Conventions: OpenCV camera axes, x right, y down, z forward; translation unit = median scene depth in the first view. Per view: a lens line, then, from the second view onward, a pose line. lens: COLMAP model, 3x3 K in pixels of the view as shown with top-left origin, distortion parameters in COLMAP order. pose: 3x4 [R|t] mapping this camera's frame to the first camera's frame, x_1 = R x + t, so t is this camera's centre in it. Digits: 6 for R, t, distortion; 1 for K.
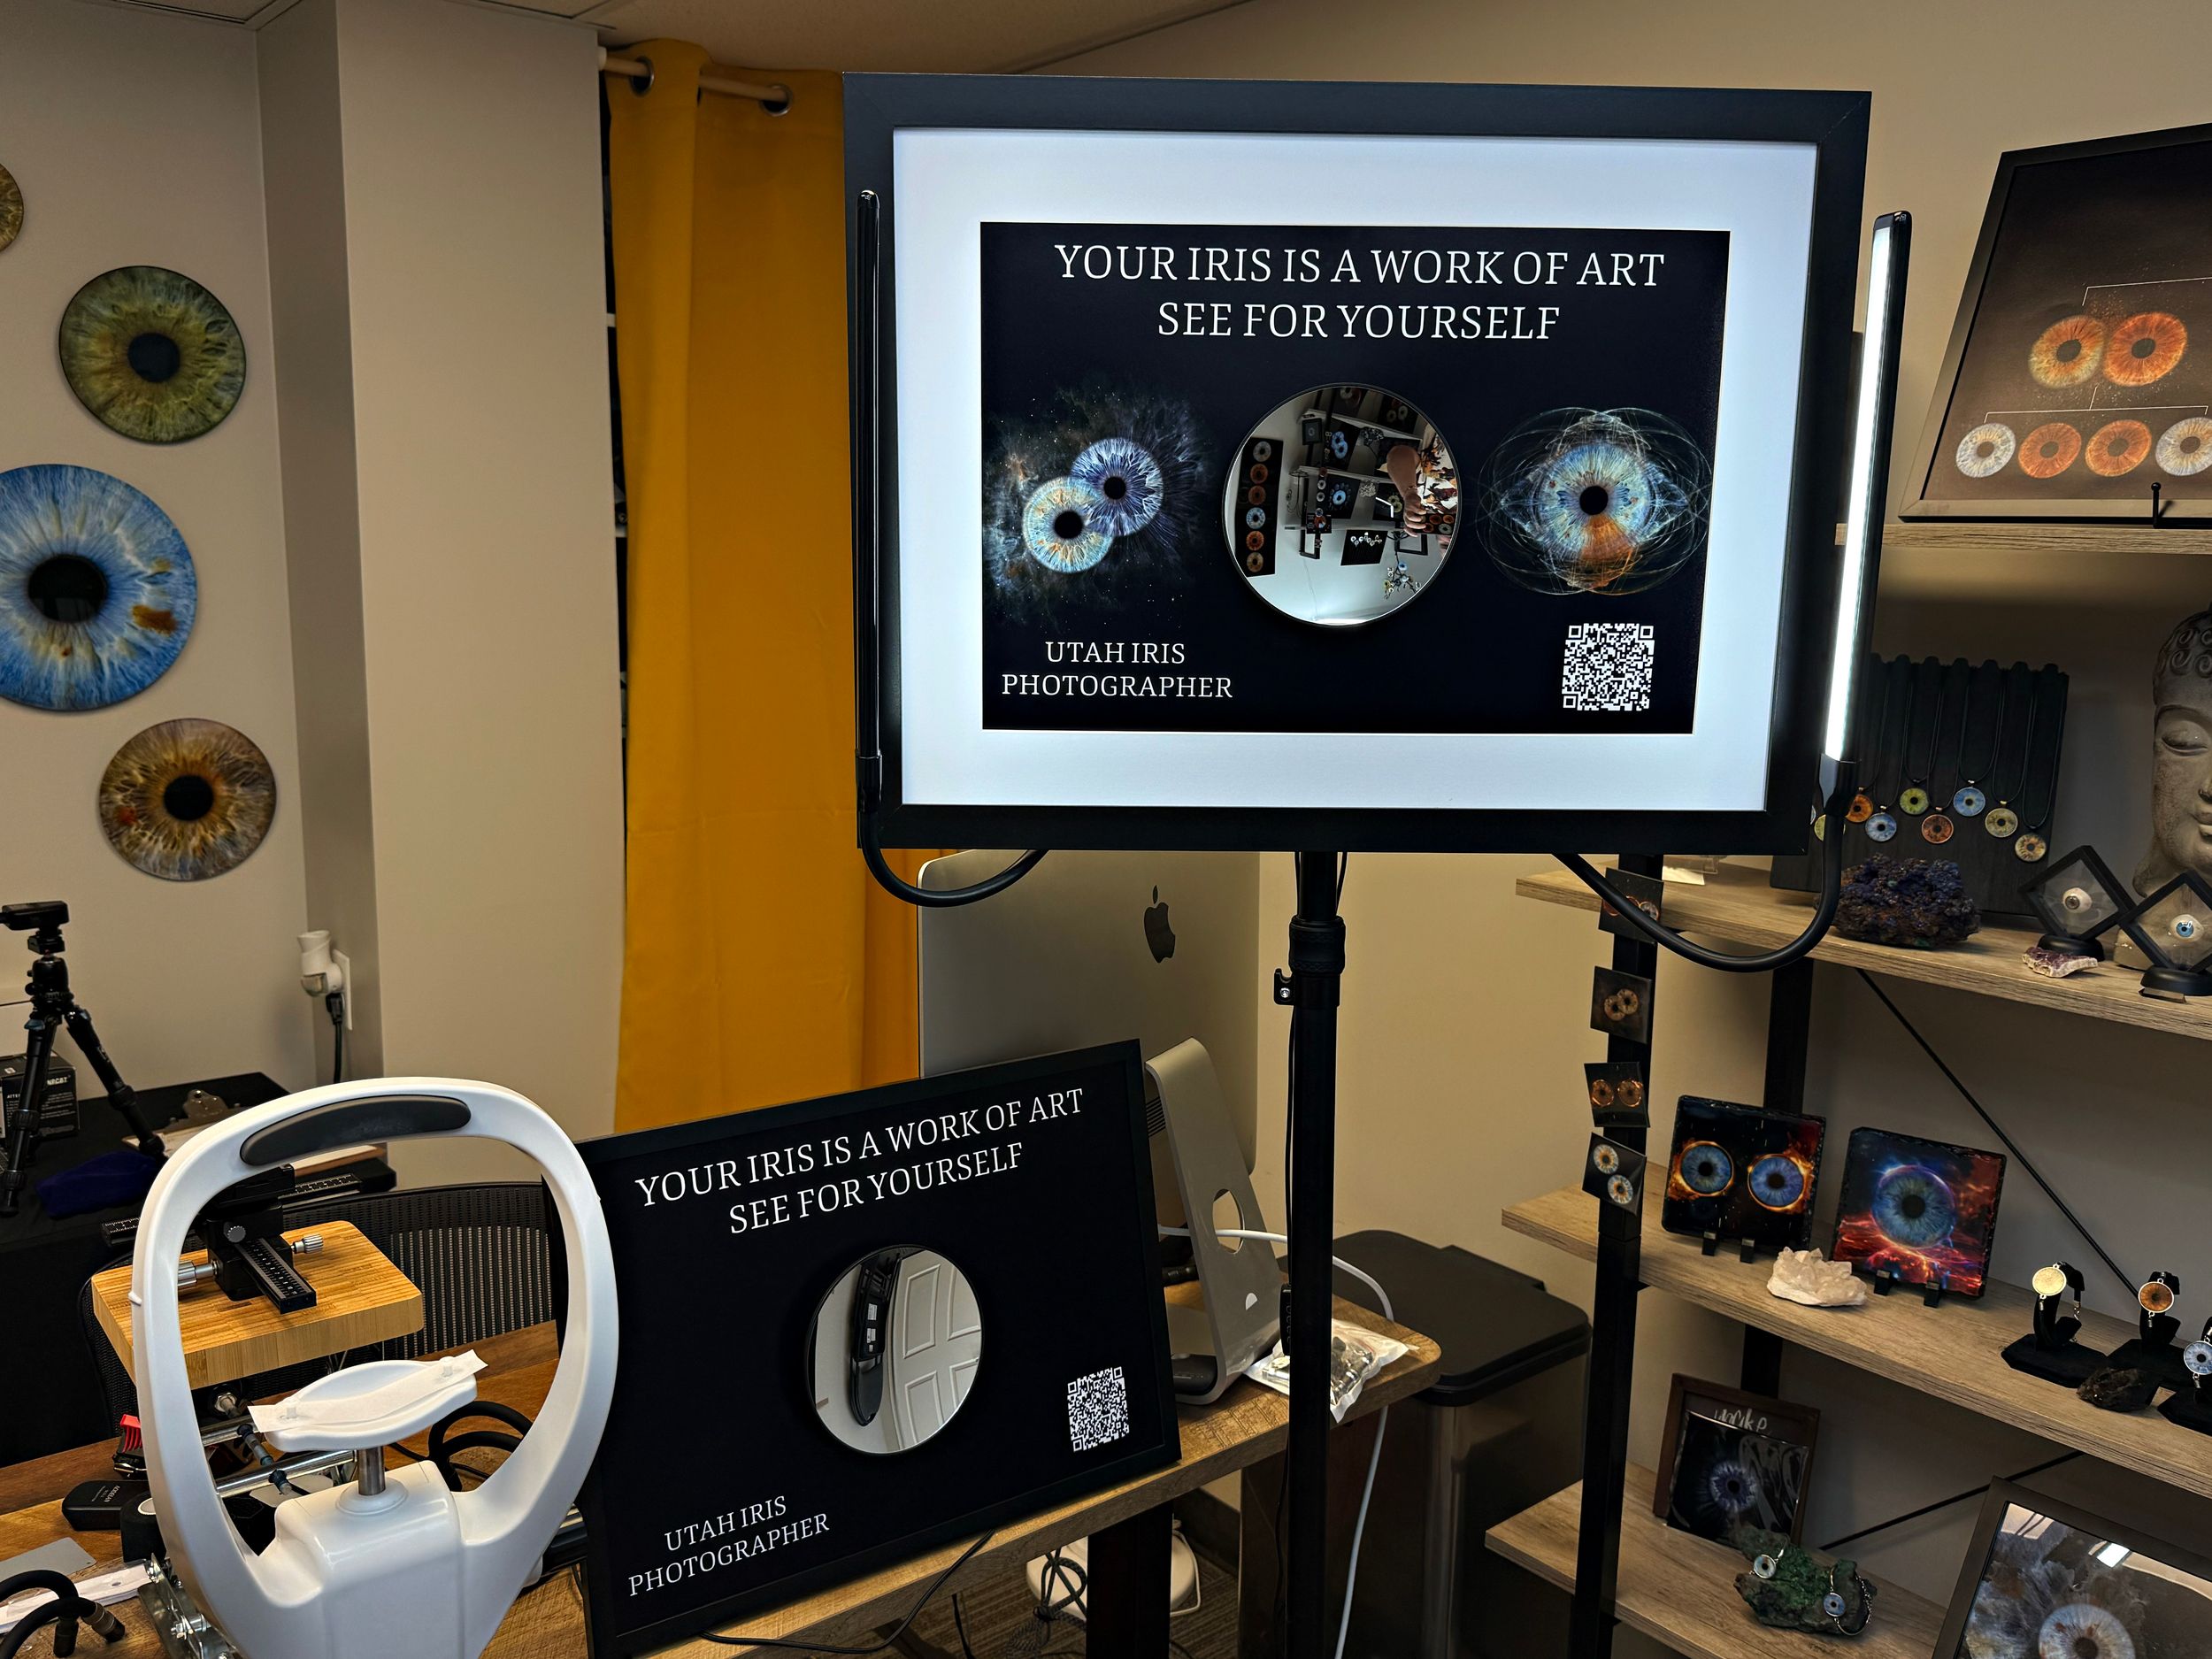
lens RADIAL K [[1757.3, 0, 1093.8], [0, 1757.3, 833.2], [0, 0, 1]] dist [0.125868, -0.223918]
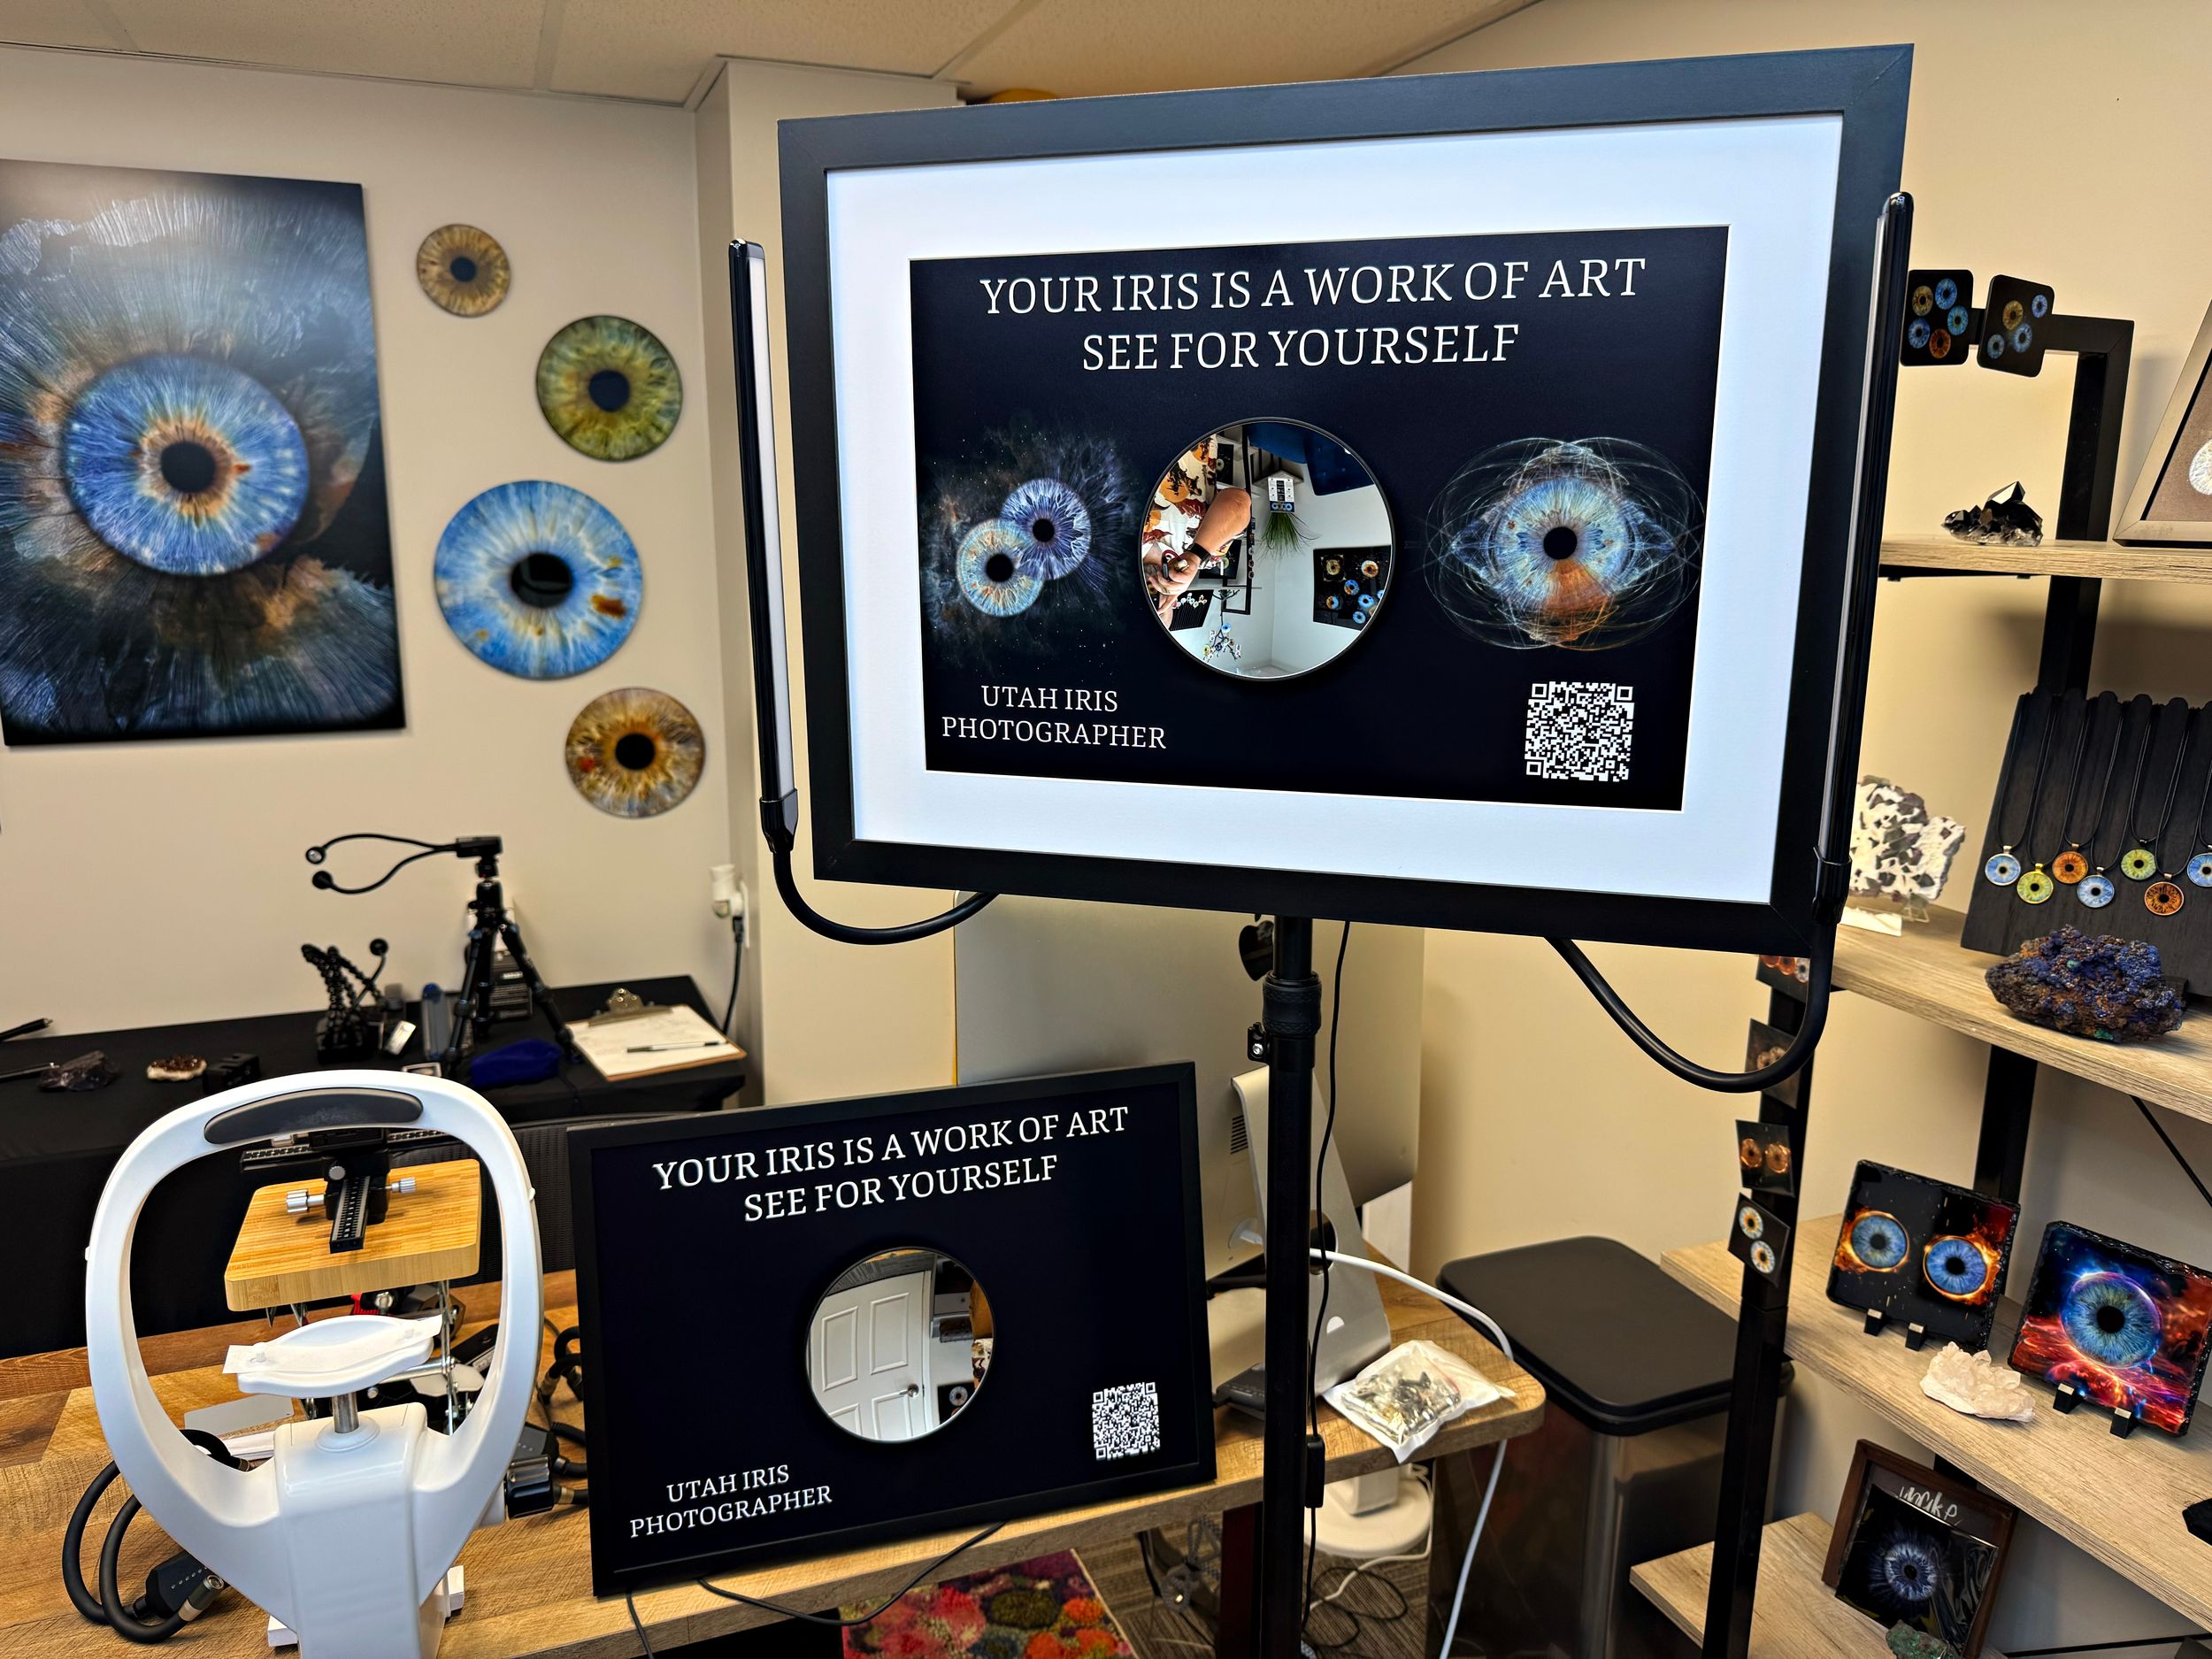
lens RADIAL K [[1532.3, 0, 1092.8], [0, 1532.3, 832.0], [0, 0, 1]] dist [0.066694, -0.094036]
pose [[0.954062, 0.054297, -0.294647, 0.289299], [-0.042517, 0.998025, 0.046246, -0.069203], [0.296576, -0.031594, 0.954487, 0.195687]]
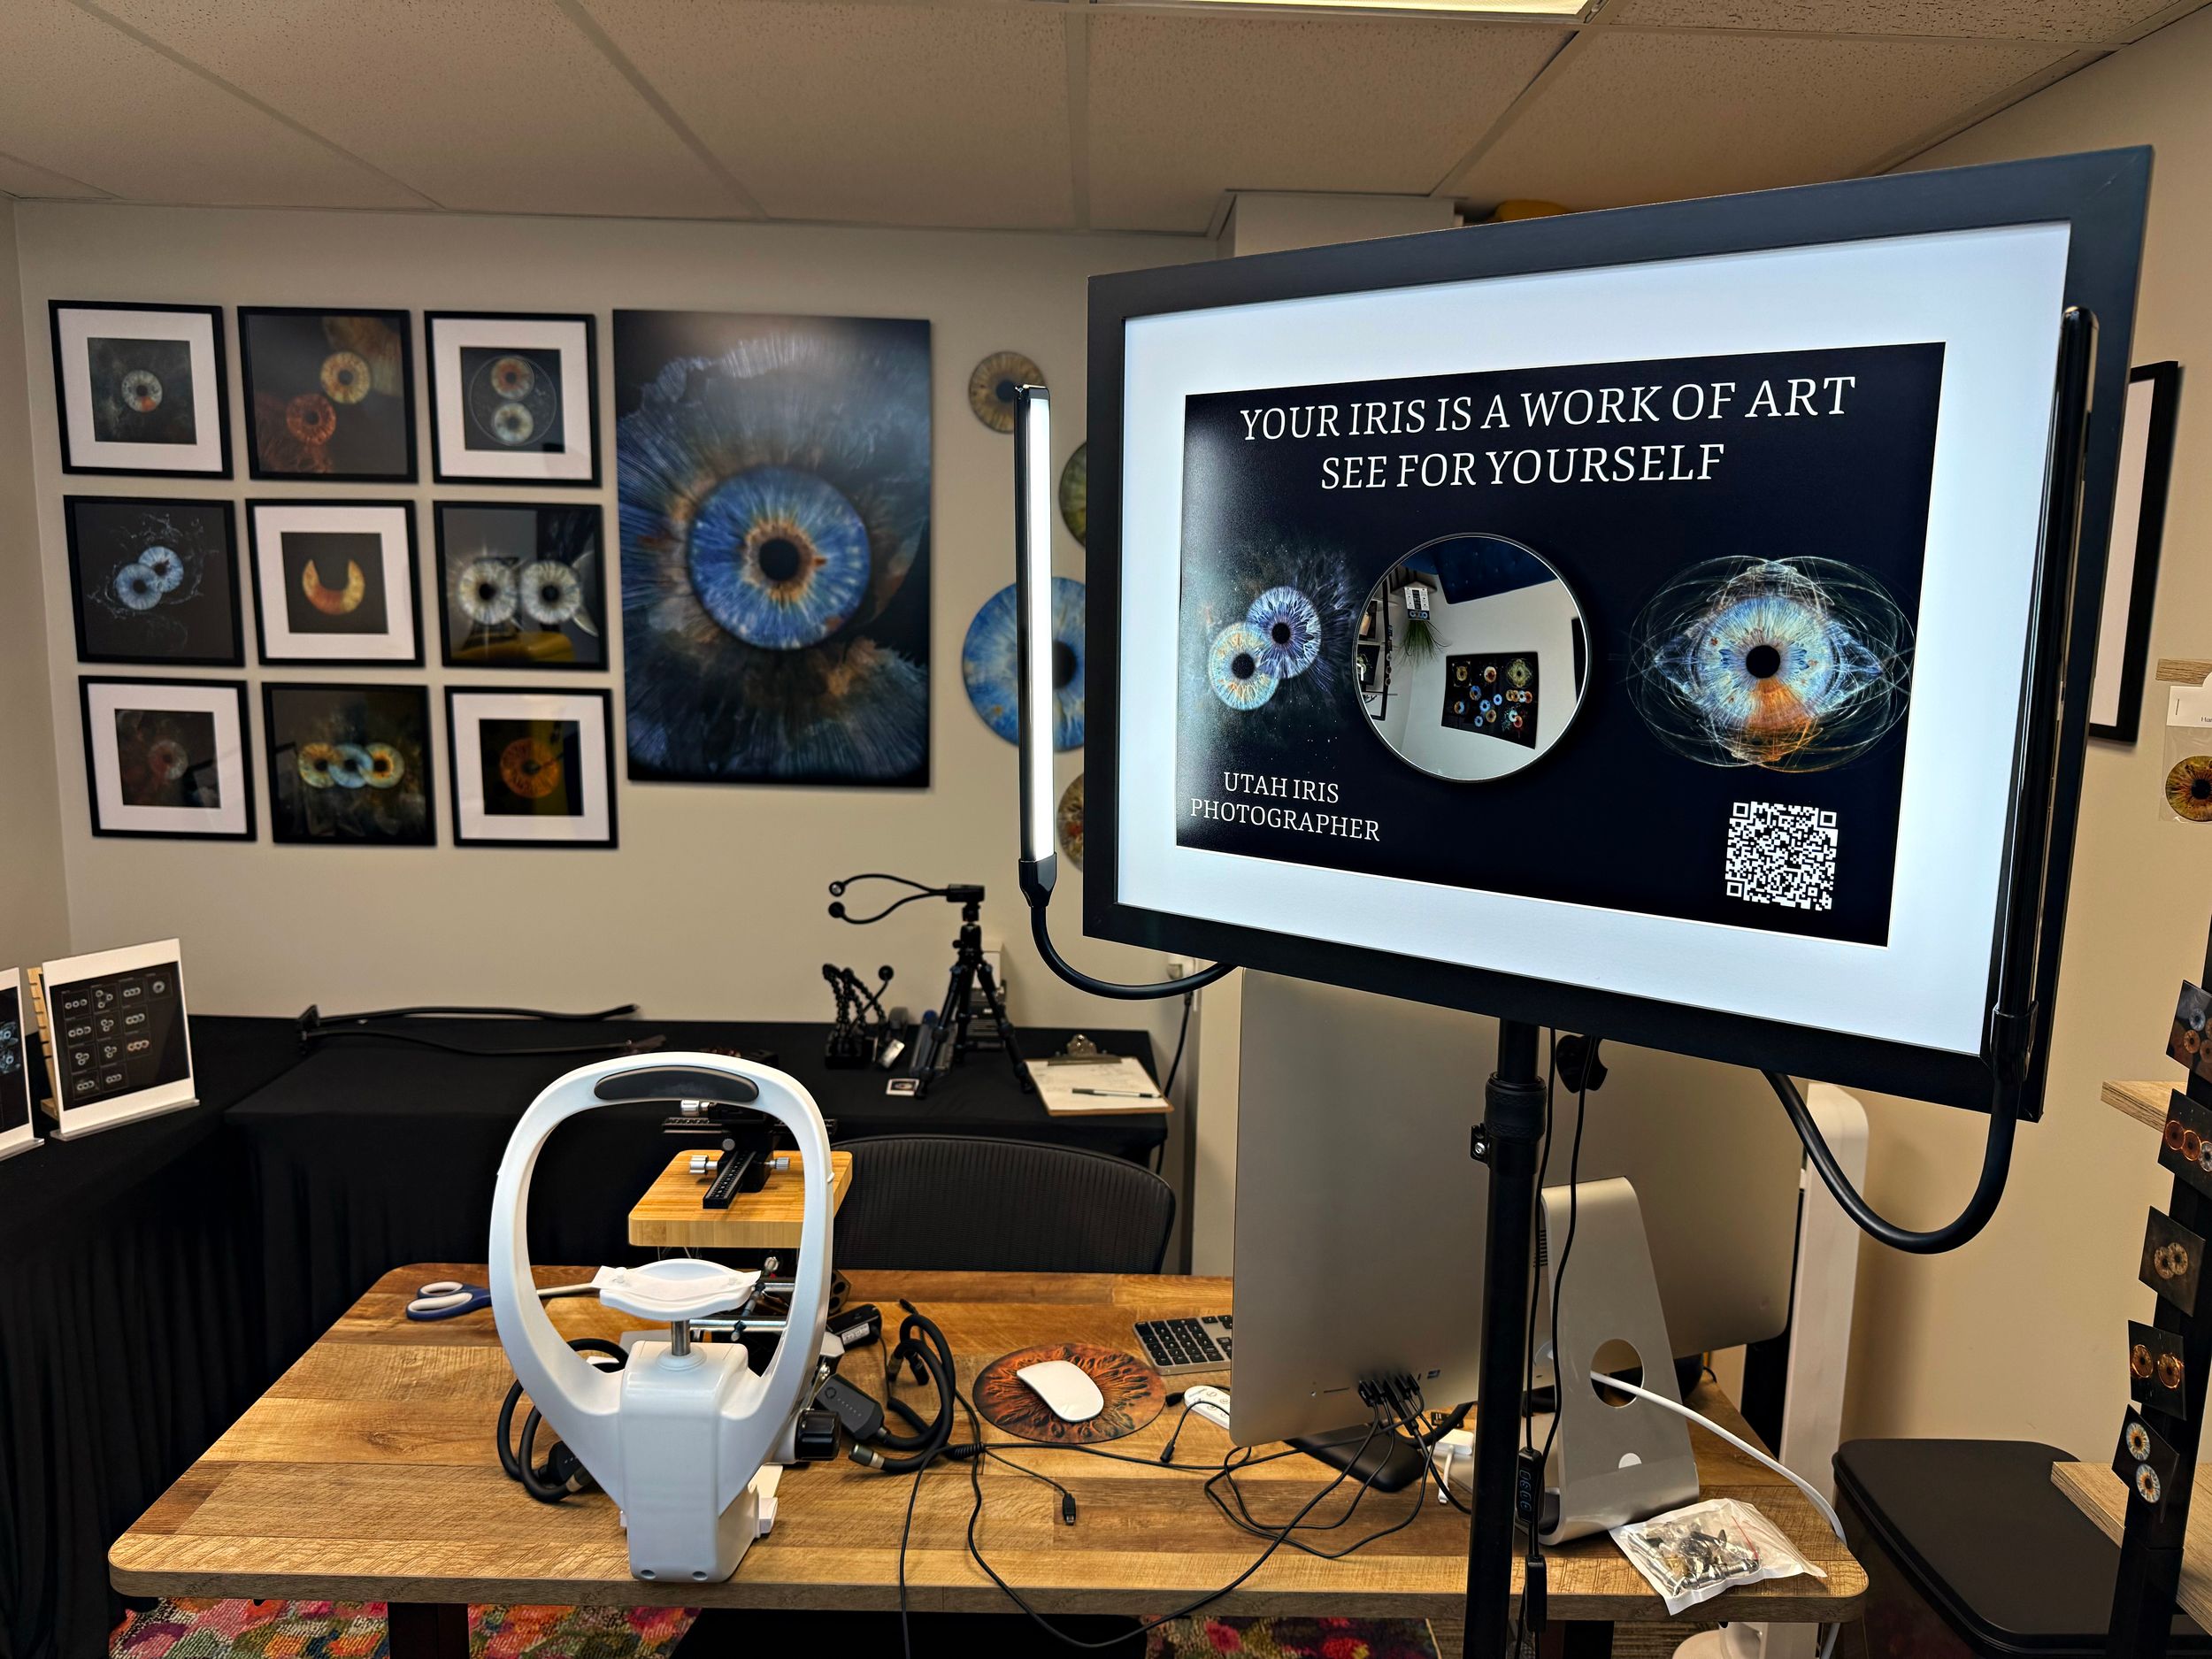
lens RADIAL K [[1515.7, 0, 1111.2], [0, 1515.7, 834.5], [0, 0, 1]] dist [0.090766, -0.116994]
pose [[0.791729, 0.104681, -0.601837, 0.480952], [-0.116976, 0.992956, 0.018827, -0.079917], [0.599569, 0.055494, 0.798397, 0.217784]]
